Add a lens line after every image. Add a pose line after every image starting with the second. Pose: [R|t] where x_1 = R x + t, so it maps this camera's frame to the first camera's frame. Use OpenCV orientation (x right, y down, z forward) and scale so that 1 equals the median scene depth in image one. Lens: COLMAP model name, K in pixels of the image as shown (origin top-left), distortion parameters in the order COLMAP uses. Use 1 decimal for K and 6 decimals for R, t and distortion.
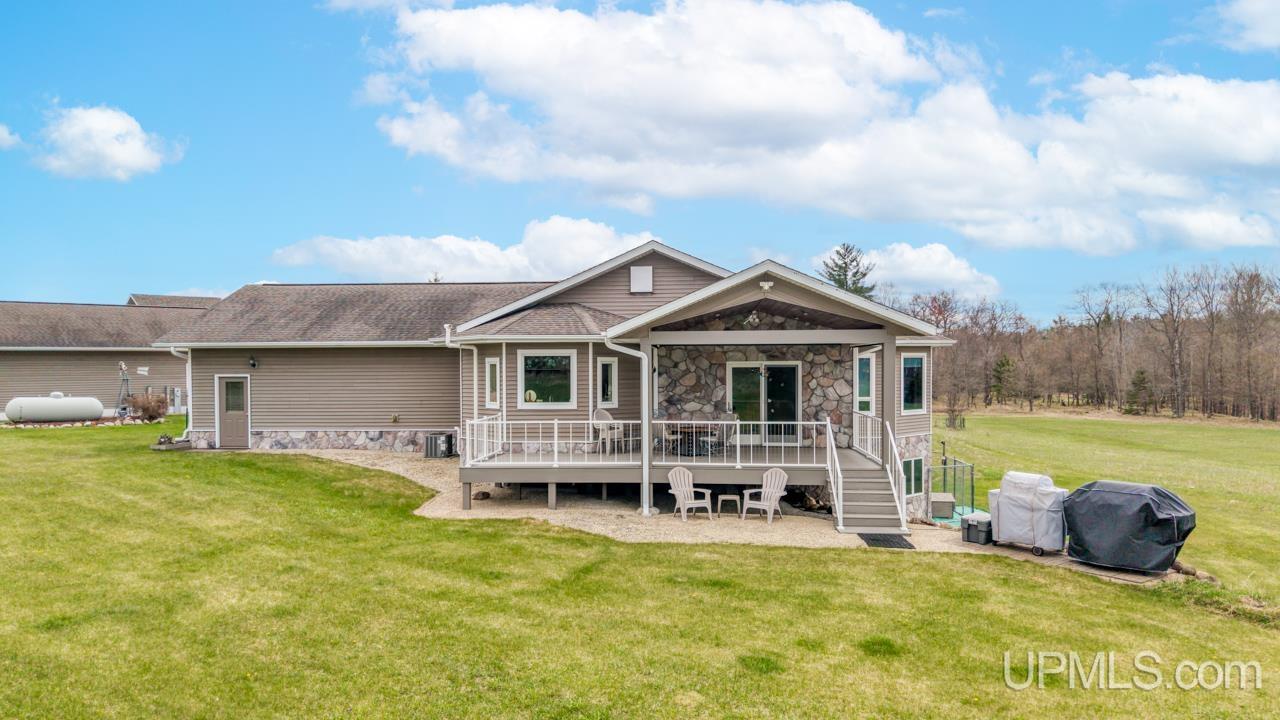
lens RADIAL K [[902.5, 0, 629.1], [0, 902.5, 367.6], [0, 0, 1]] dist [0.024444, -0.000433]
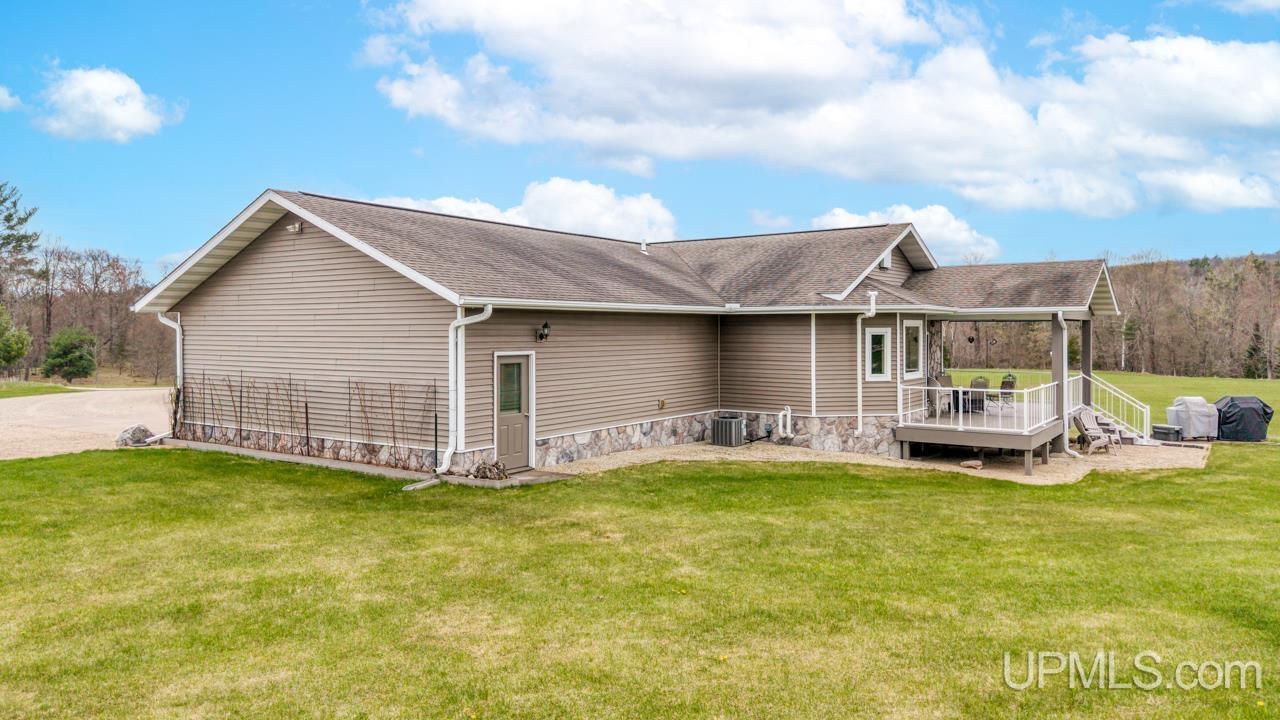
lens RADIAL K [[883.8, 0, 638.4], [0, 883.8, 349.2], [0, 0, 1]] dist [0.027818, -0.013494]
pose [[0.467040, -0.012884, 0.884142, -1.069177], [-0.001831, 0.999878, 0.015538, -0.004123], [-0.884234, -0.008876, 0.466959, 0.743924]]
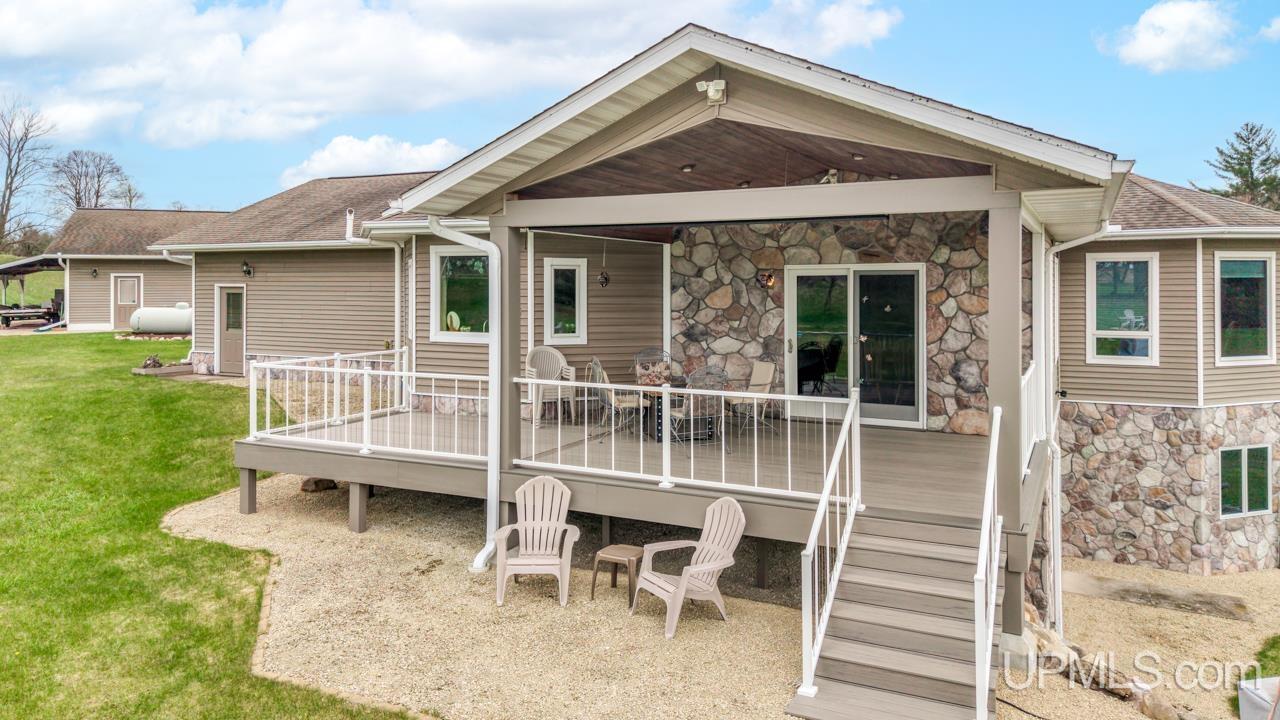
lens RADIAL K [[883.8, 0, 636.1], [0, 883.8, 292.5], [0, 0, 1]] dist [0.027818, -0.013494]
pose [[0.925008, 0.009184, -0.379836, 0.228270], [-0.004768, 0.999910, 0.012565, 0.003624], [0.379918, -0.009811, 0.924968, 0.465773]]
